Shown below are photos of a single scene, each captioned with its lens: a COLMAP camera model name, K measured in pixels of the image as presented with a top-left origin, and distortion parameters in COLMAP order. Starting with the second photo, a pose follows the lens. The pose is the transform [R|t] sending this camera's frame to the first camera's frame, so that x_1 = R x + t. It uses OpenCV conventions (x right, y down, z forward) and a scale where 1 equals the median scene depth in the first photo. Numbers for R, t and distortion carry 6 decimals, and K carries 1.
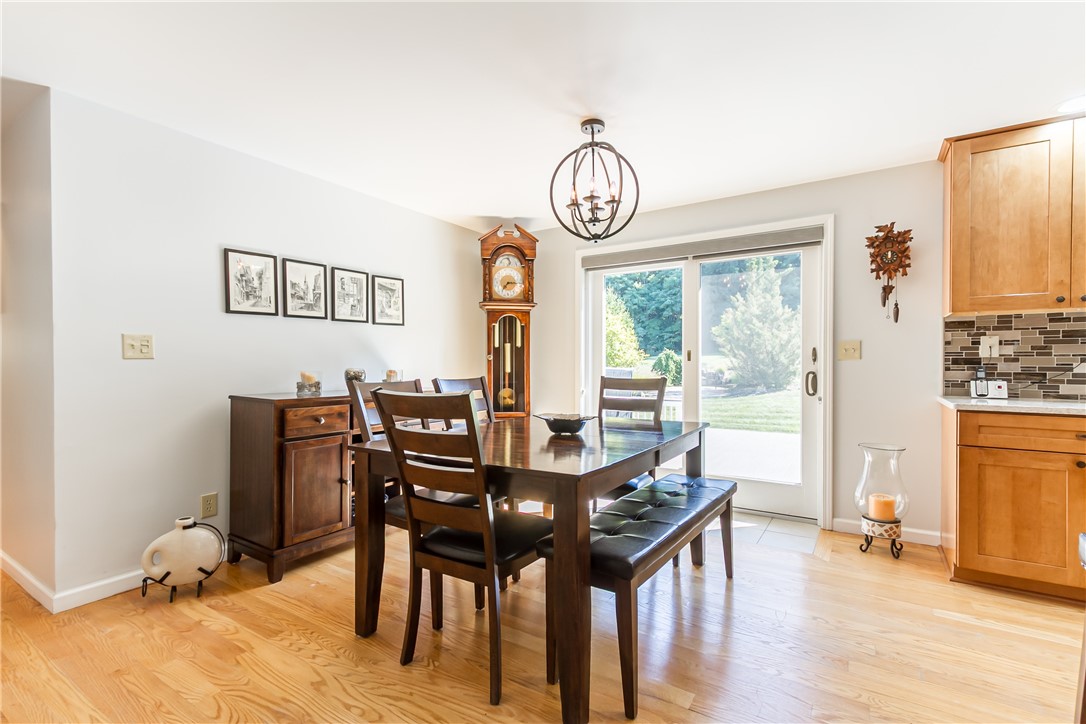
lens RADIAL K [[500.0, 0, 544.4], [0, 500.0, 366.3], [0, 0, 1]] dist [0.002138, 0.000073]
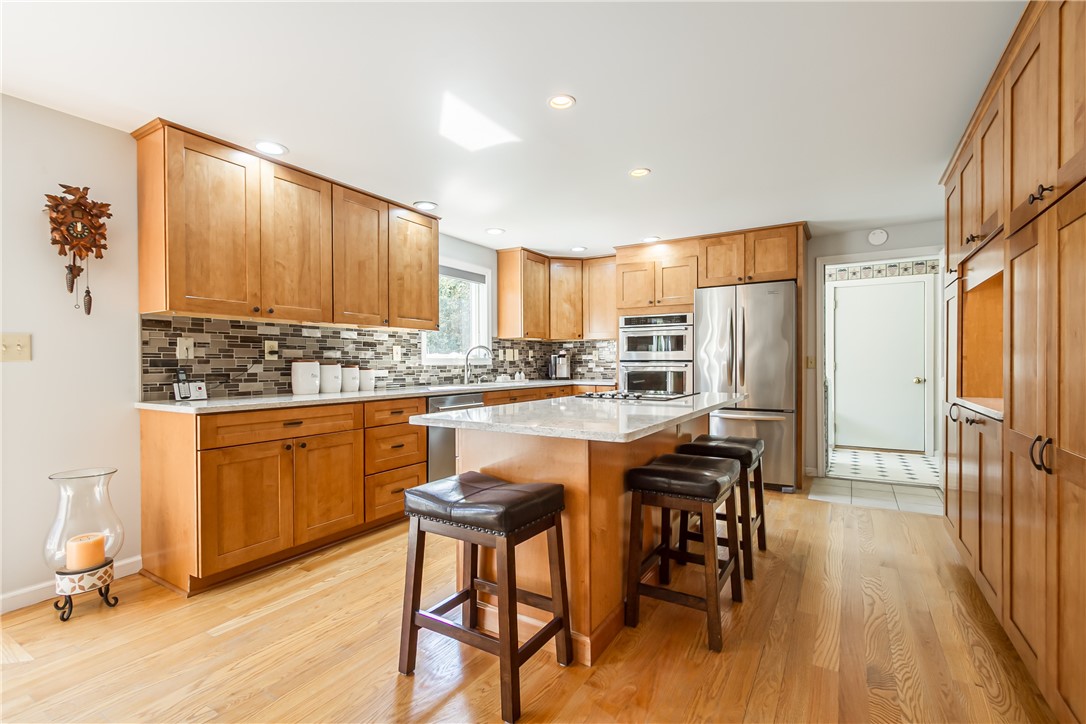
lens RADIAL K [[500.0, 0, 544.4], [0, 500.0, 366.3], [0, 0, 1]] dist [0.002138, 0.000073]
pose [[-0.036729, -0.006215, 0.999306, -0.135252], [0.012263, 0.999903, 0.006669, -0.001512], [-0.999250, 0.012499, -0.036649, 0.339227]]
